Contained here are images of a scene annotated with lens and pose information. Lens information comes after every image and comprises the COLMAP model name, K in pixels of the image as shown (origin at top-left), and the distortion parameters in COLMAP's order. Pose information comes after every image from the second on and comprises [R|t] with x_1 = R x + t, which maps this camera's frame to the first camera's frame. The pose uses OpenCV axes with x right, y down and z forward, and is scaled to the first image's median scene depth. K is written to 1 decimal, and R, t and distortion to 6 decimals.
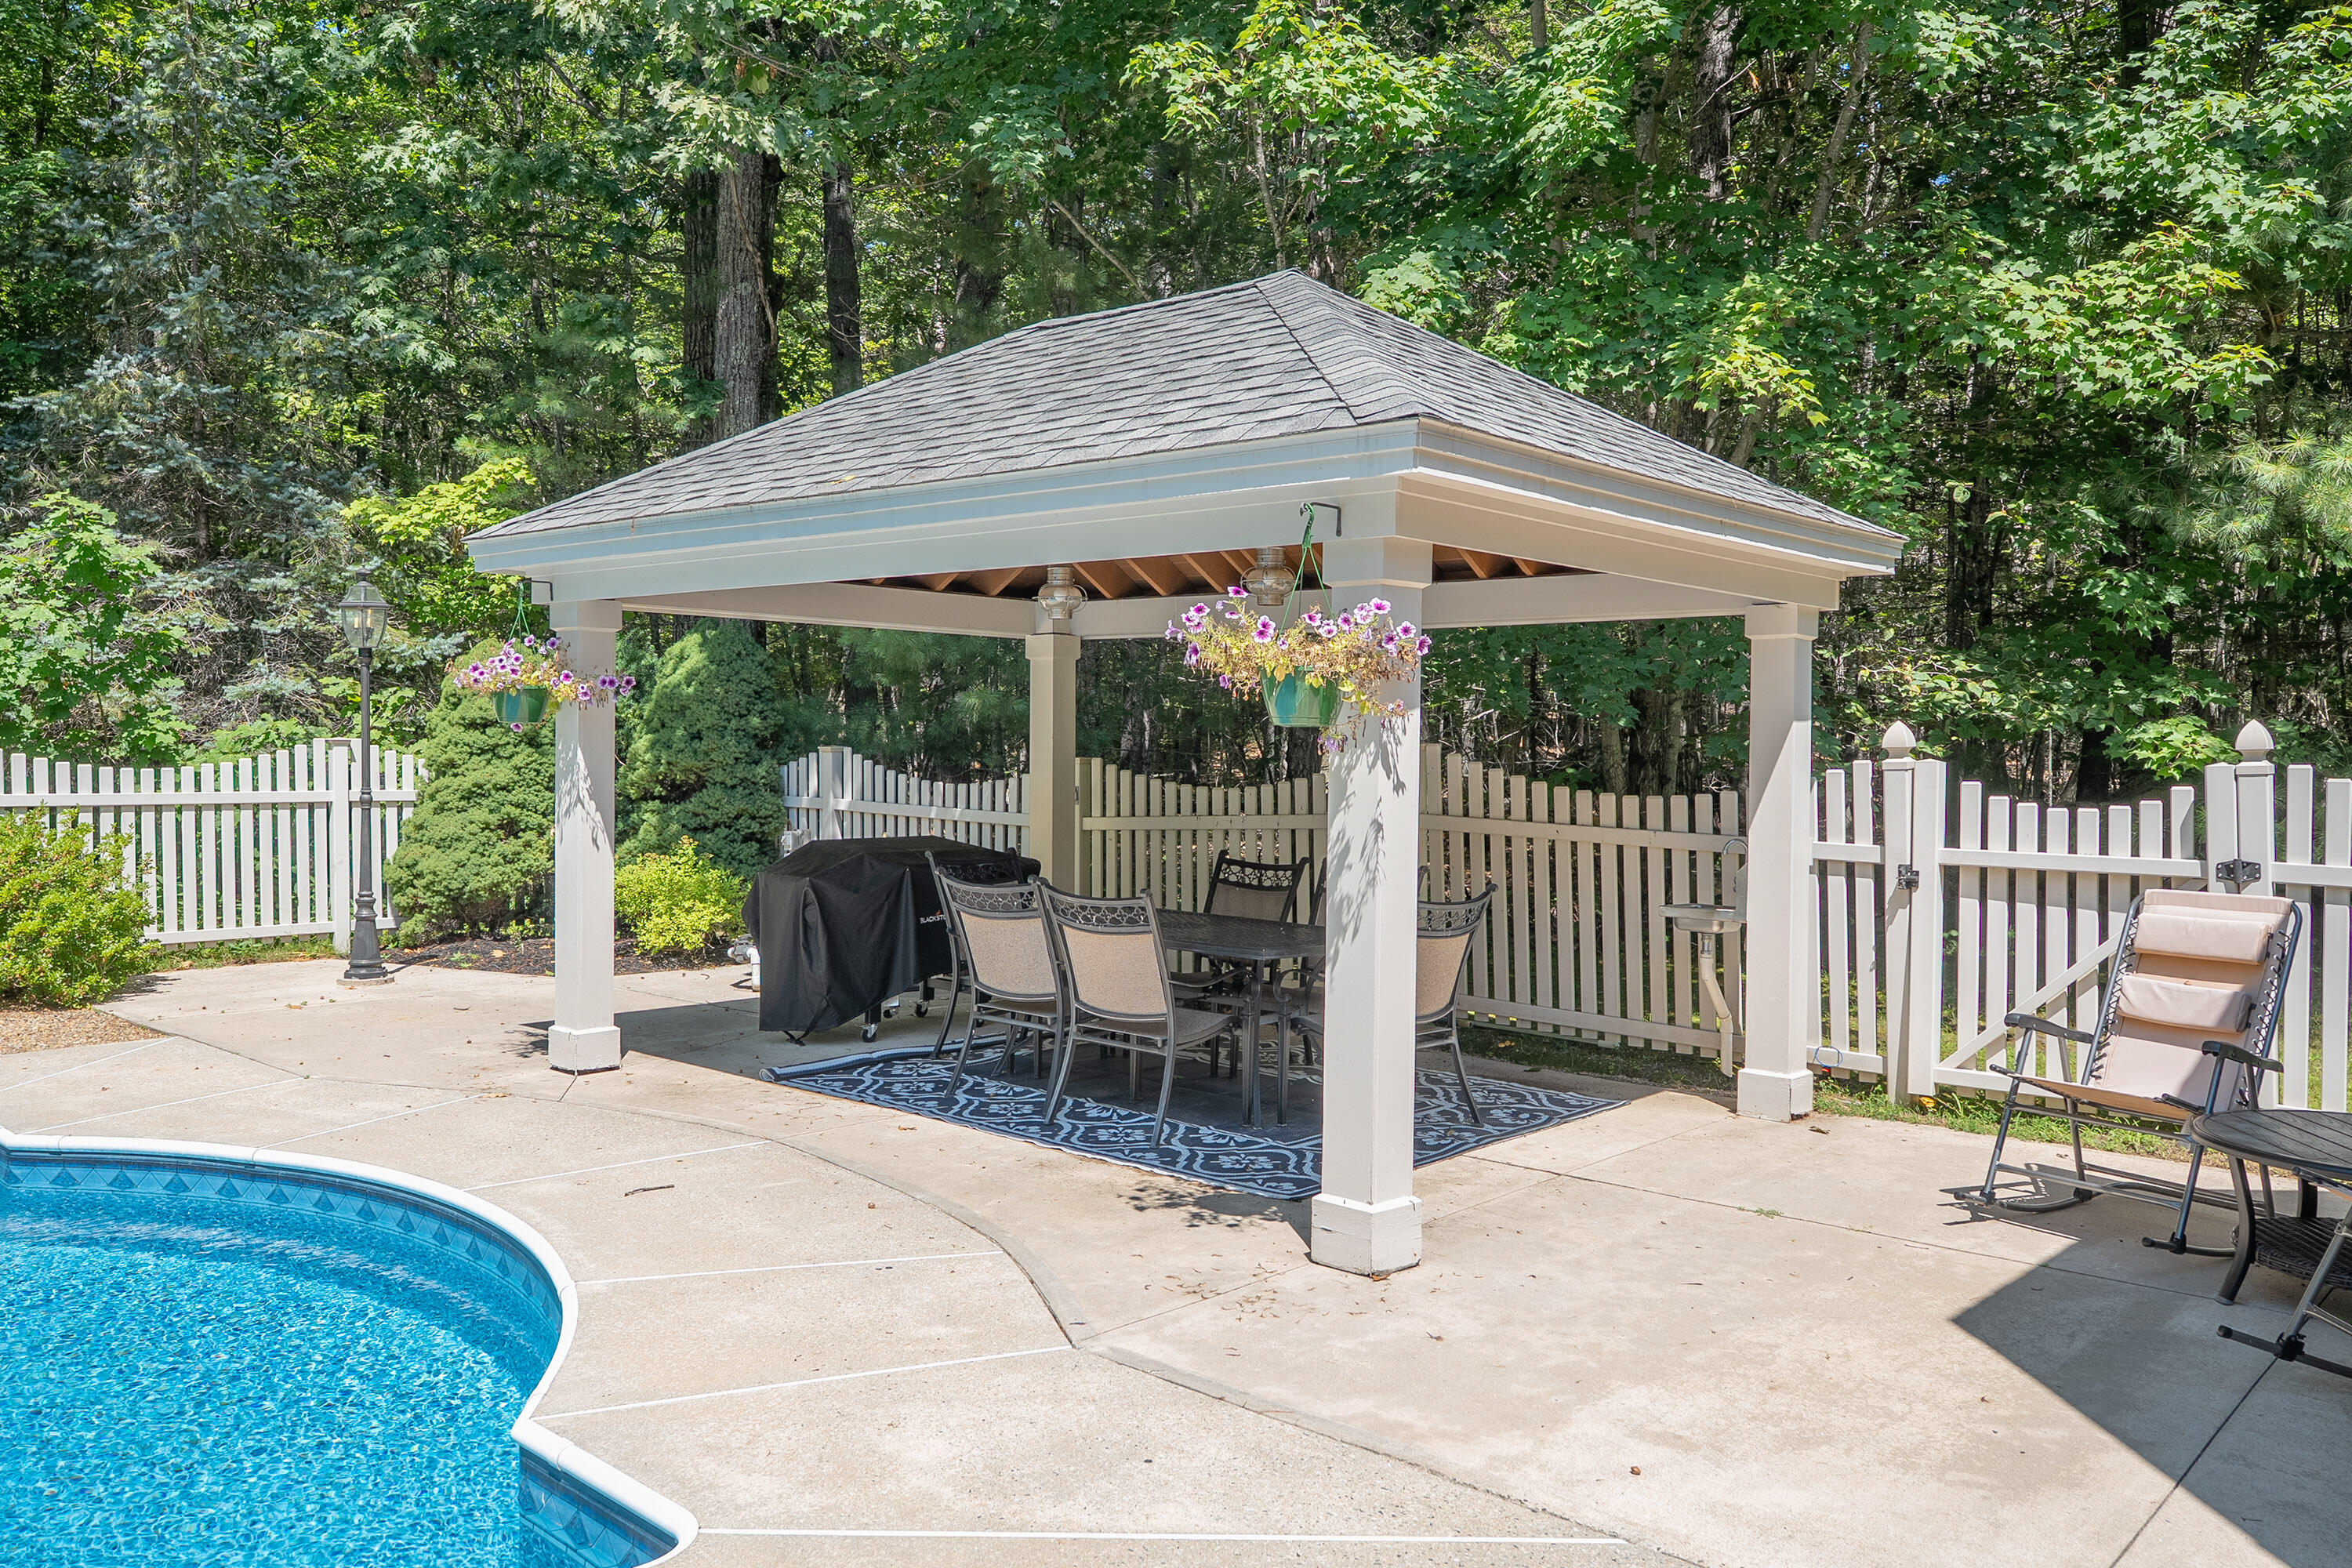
lens RADIAL K [[1801.9, 0, 1182.0], [0, 1801.9, 783.6], [0, 0, 1]] dist [-0.010908, -0.005829]
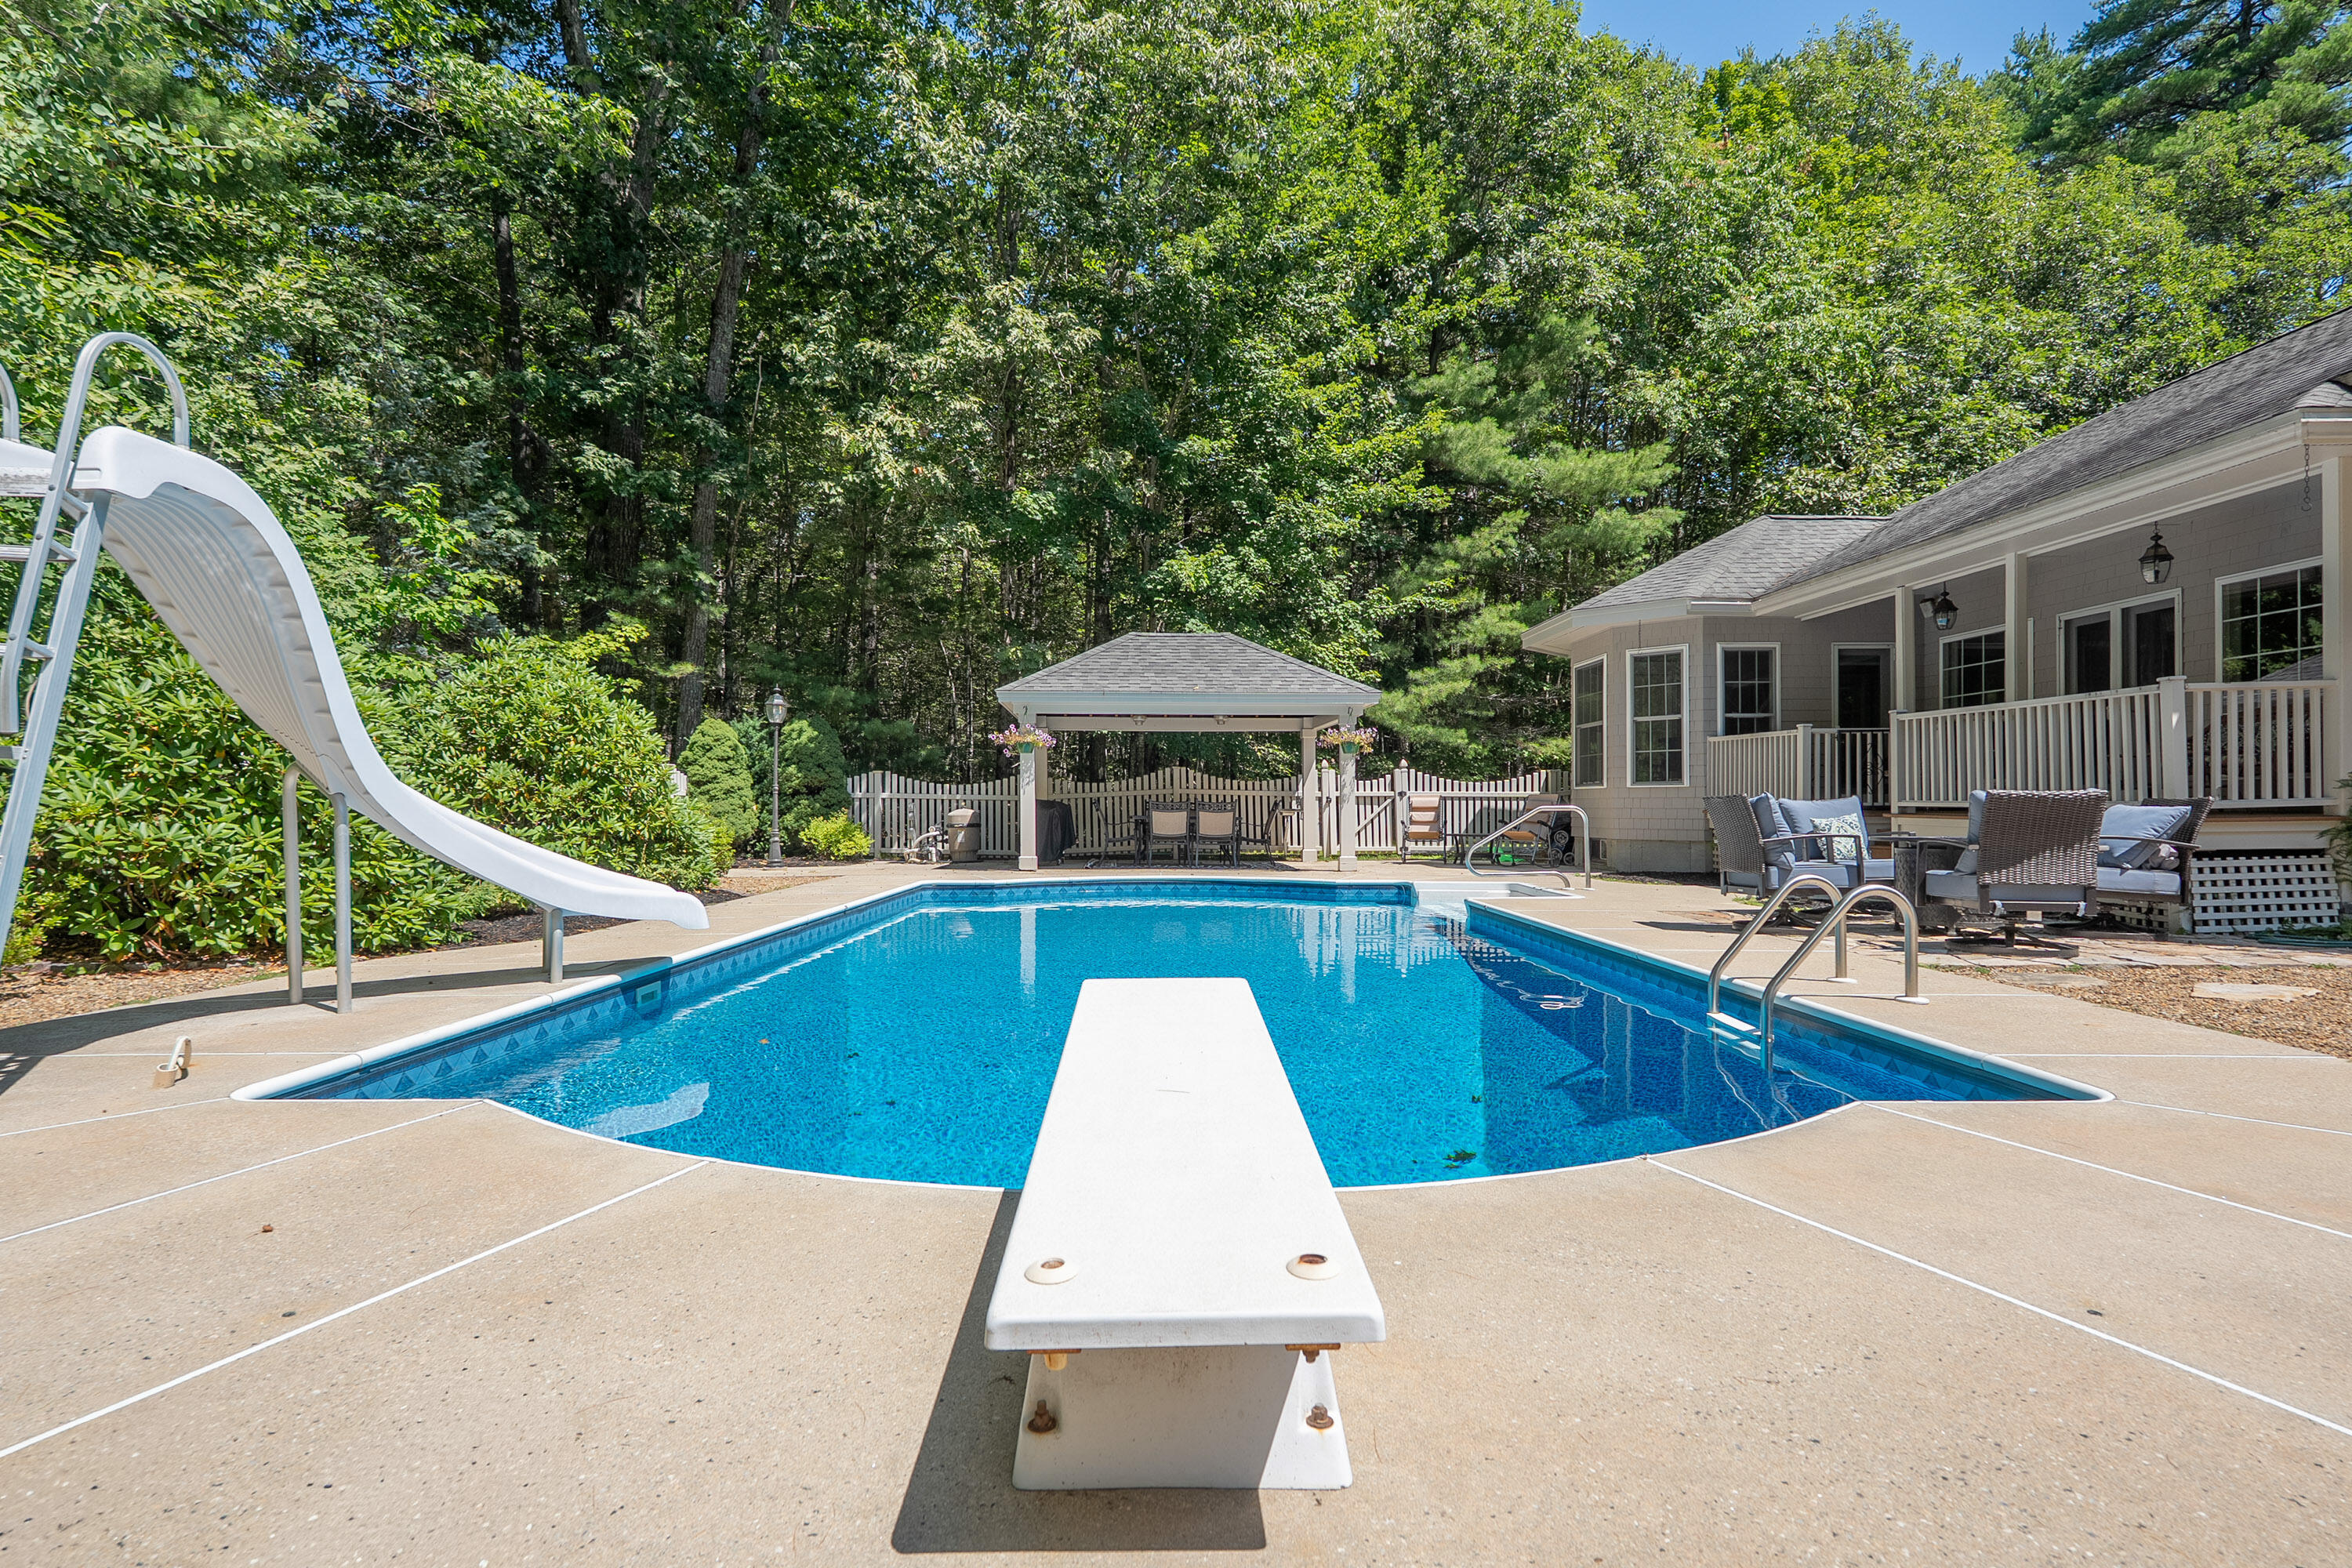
lens RADIAL K [[1157.3, 0, 1168.5], [0, 1157.3, 791.4], [0, 0, 1]] dist [0.004054, 0.000078]
pose [[0.724608, -0.004181, 0.689149, -1.518577], [0.024540, 0.999504, -0.019739, 0.071539], [-0.688724, 0.031214, 0.724351, -0.567641]]
